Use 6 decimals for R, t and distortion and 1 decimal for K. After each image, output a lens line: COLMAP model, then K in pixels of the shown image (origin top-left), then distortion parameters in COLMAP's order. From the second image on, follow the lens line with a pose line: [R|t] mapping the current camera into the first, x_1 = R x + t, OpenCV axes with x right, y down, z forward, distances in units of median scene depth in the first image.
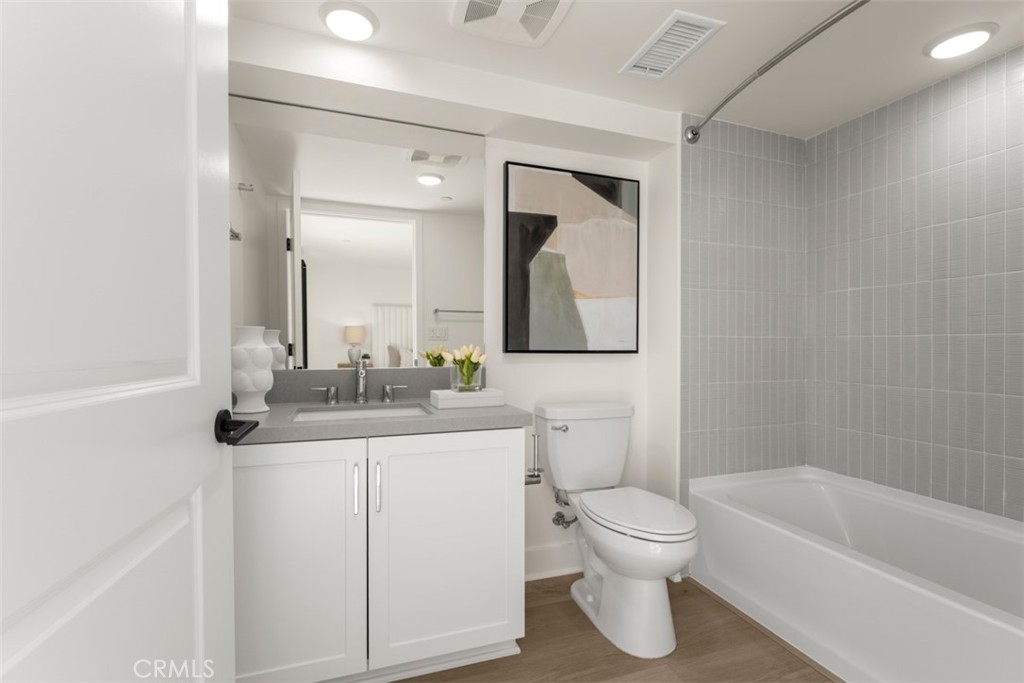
lens RADIAL K [[459.2, 0, 510.7], [0, 459.2, 345.0], [0, 0, 1]] dist [-0.002140, -0.000525]
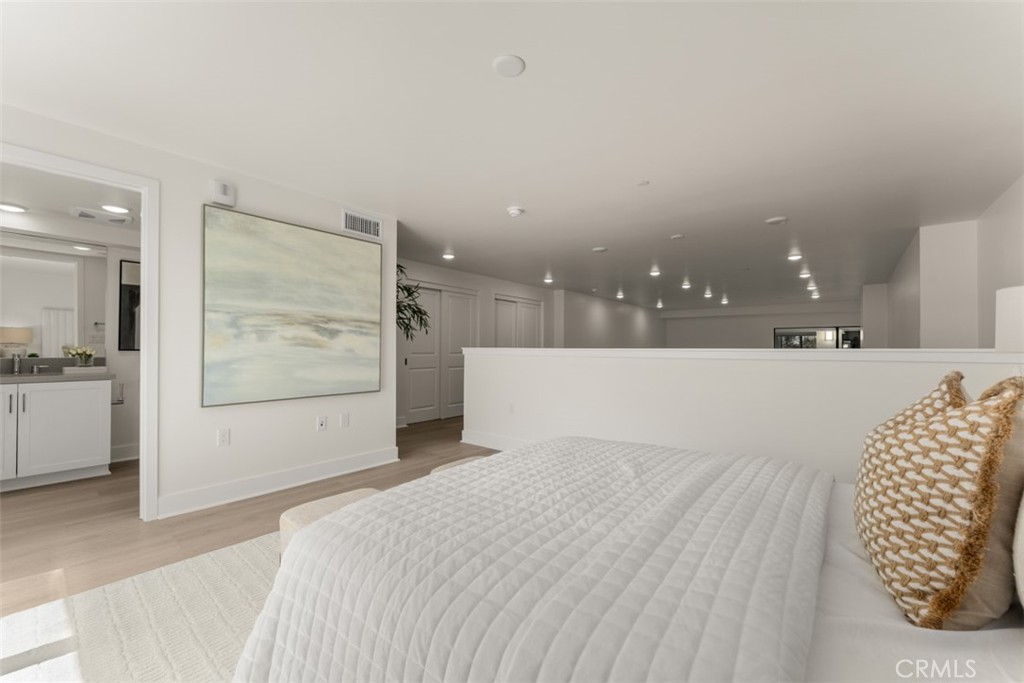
lens RADIAL K [[408.8, 0, 513.1], [0, 408.8, 347.5], [0, 0, 1]] dist [0.002221, 0.000272]
pose [[0.854272, 0.007487, 0.519772, 0.557885], [-0.007547, 0.999970, -0.002000, -0.006903], [-0.519772, -0.002214, 0.854302, -1.553839]]
